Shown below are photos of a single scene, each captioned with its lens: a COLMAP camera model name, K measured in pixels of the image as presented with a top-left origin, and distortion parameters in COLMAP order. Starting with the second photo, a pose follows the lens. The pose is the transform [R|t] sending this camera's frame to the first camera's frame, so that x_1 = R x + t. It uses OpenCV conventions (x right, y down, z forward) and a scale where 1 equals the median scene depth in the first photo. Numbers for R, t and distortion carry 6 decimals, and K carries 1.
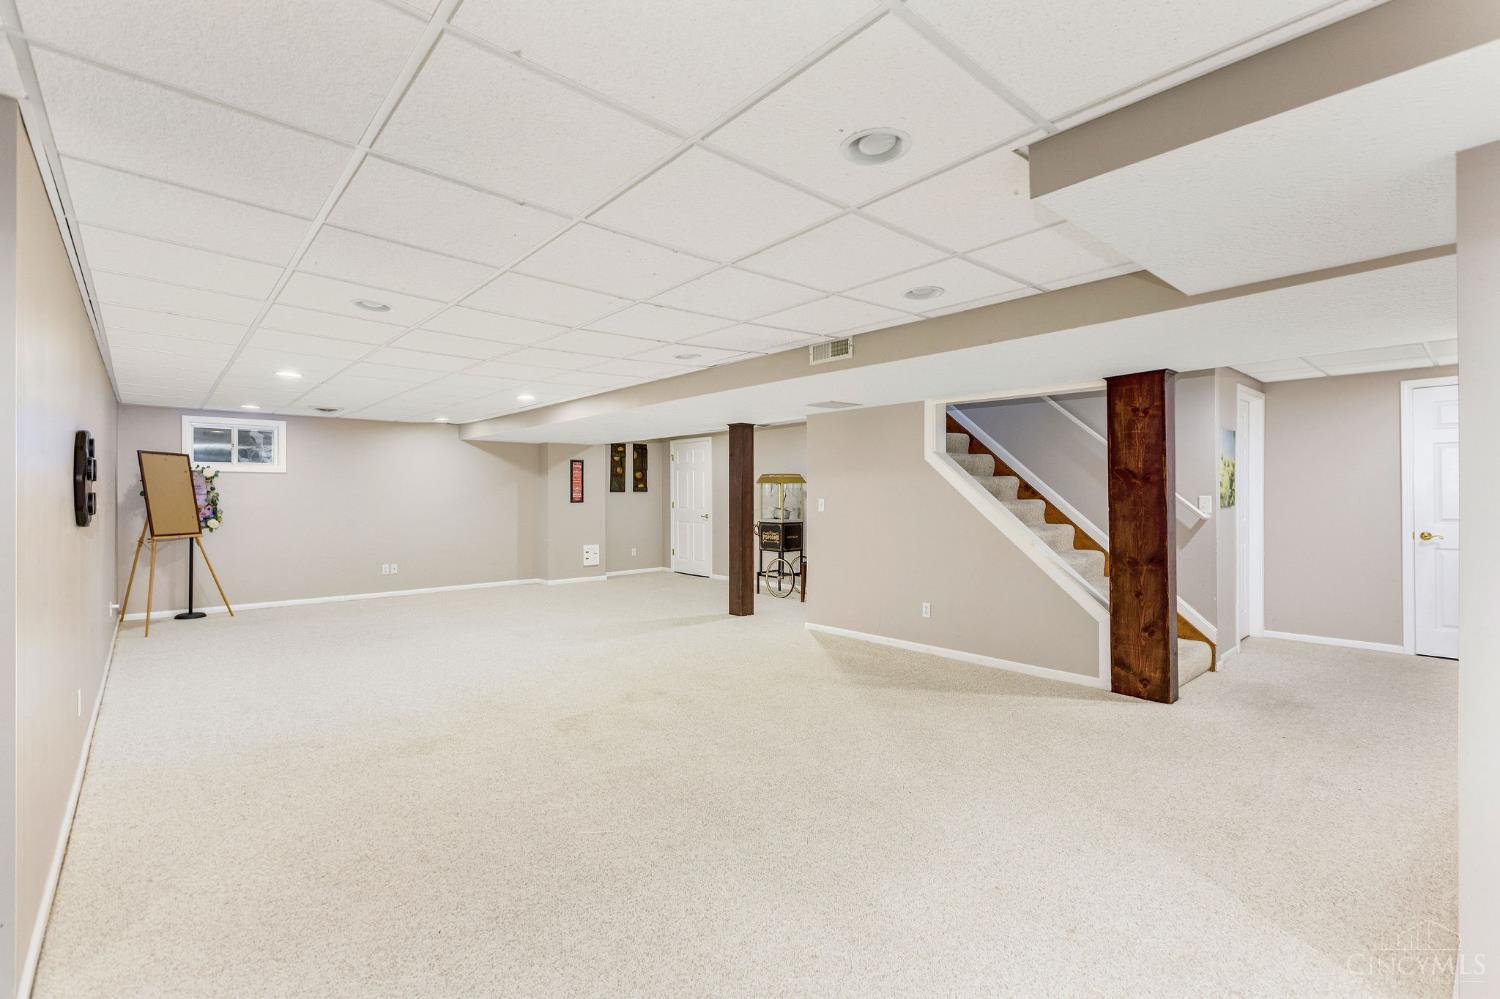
lens RADIAL K [[675.7, 0, 757.9], [0, 675.7, 492.4], [0, 0, 1]] dist [0.005370, -0.001516]
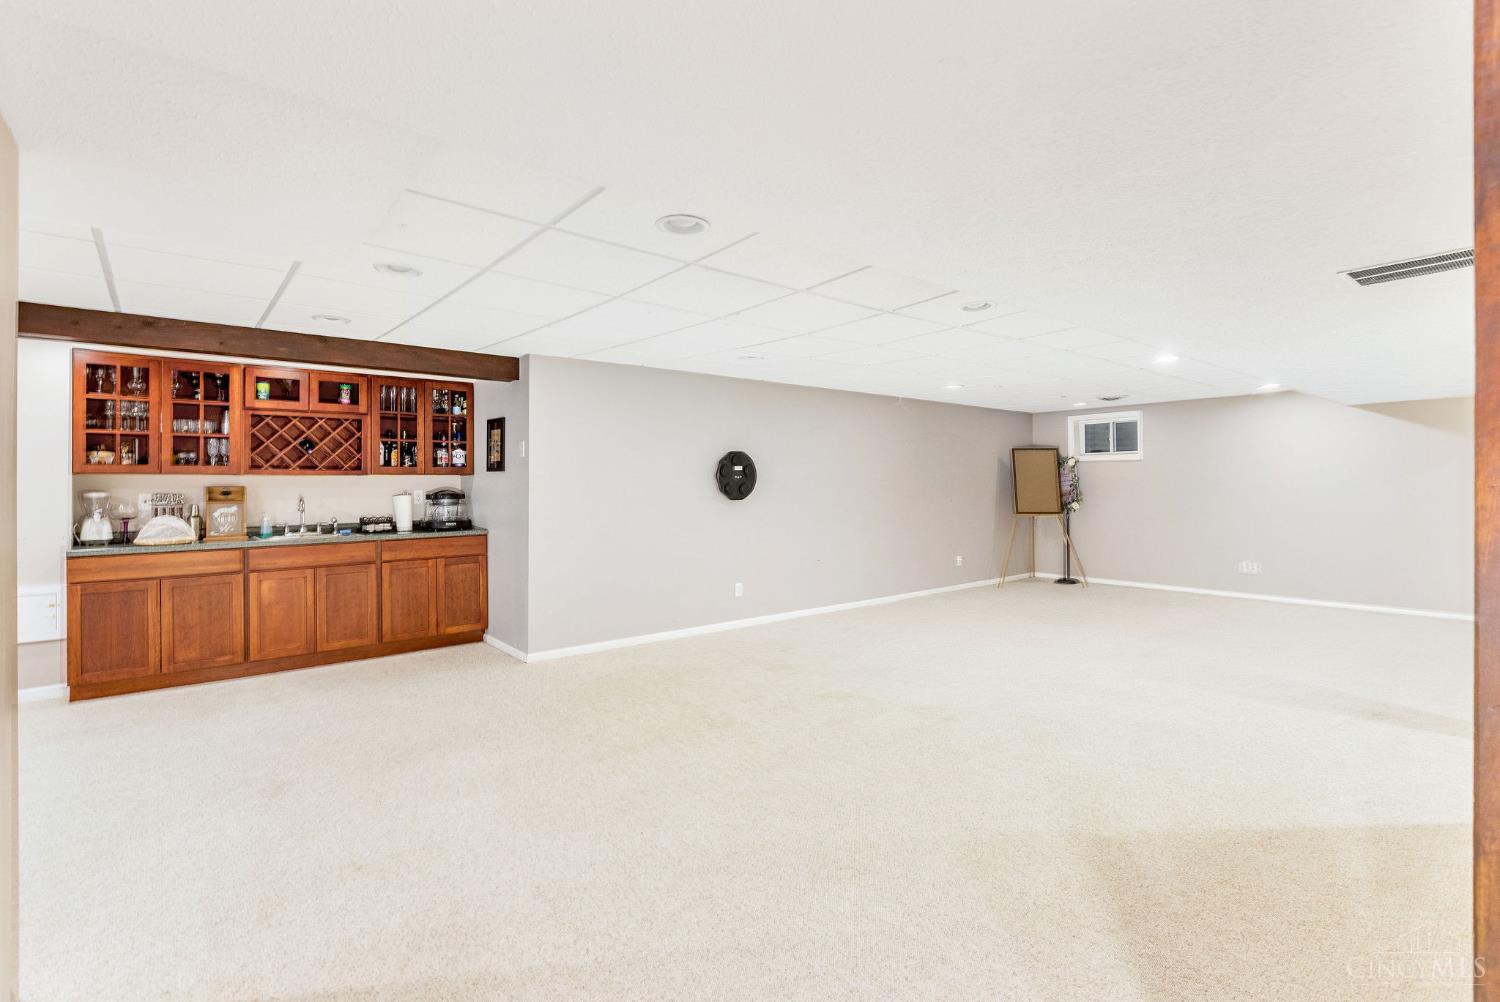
lens RADIAL K [[717.4, 0, 751.9], [0, 717.4, 495.0], [0, 0, 1]] dist [-0.000221, -0.000503]
pose [[-0.045897, 0.018375, -0.998777, 0.471000], [0.010120, 0.999788, 0.017929, -0.001398], [0.998895, -0.009285, -0.046073, 0.496581]]
